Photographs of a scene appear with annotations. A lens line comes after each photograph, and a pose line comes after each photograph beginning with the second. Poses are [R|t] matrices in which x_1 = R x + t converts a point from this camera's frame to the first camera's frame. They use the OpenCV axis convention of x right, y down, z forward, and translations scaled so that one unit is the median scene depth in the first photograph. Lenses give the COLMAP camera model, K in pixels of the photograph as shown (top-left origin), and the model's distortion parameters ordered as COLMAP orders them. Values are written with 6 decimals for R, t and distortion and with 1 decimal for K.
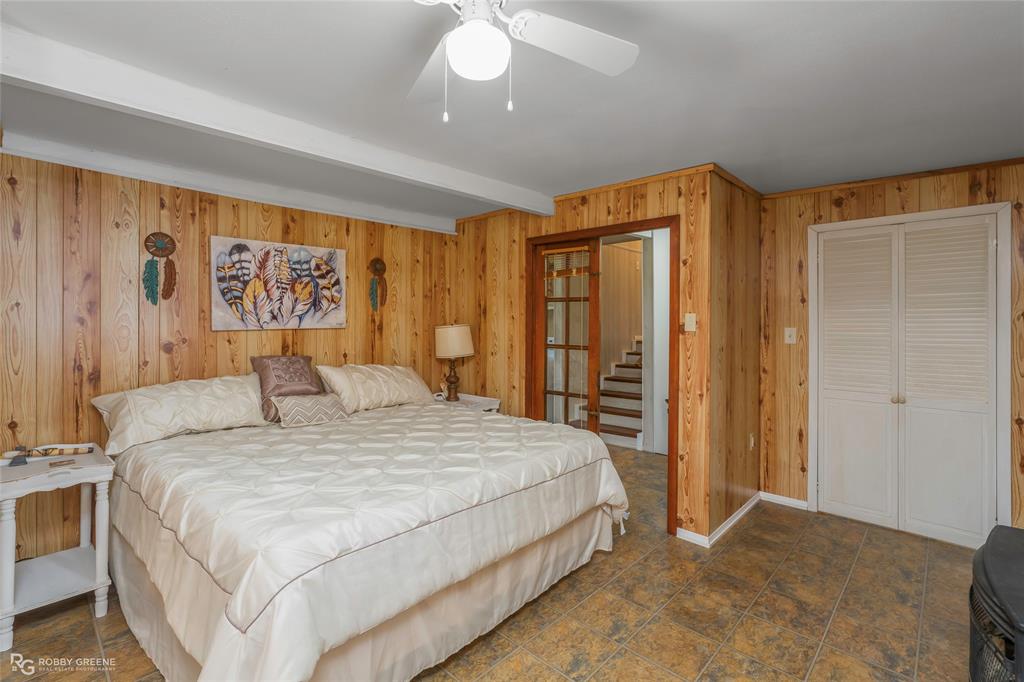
lens RADIAL K [[469.0, 0, 513.8], [0, 469.0, 321.7], [0, 0, 1]] dist [-0.004963, 0.002549]
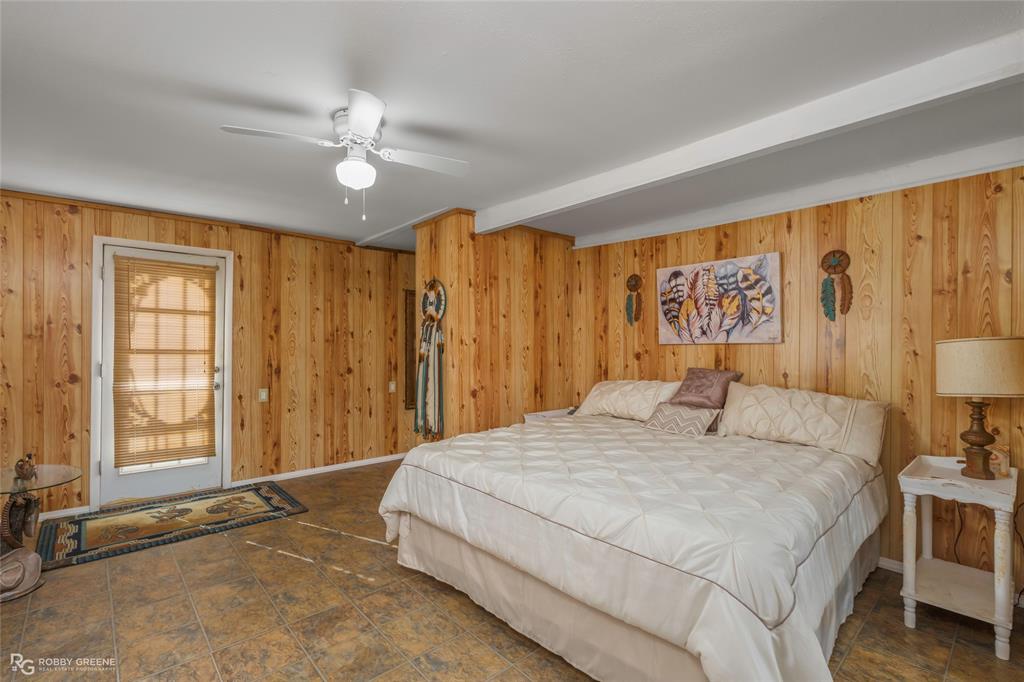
lens RADIAL K [[469.0, 0, 511.7], [0, 469.0, 344.1], [0, 0, 1]] dist [-0.004963, 0.002549]
pose [[-0.072388, 0.006134, -0.997358, 0.573761], [0.008915, 0.999945, 0.005503, 0.006916], [0.997337, -0.008493, -0.072439, 0.620238]]
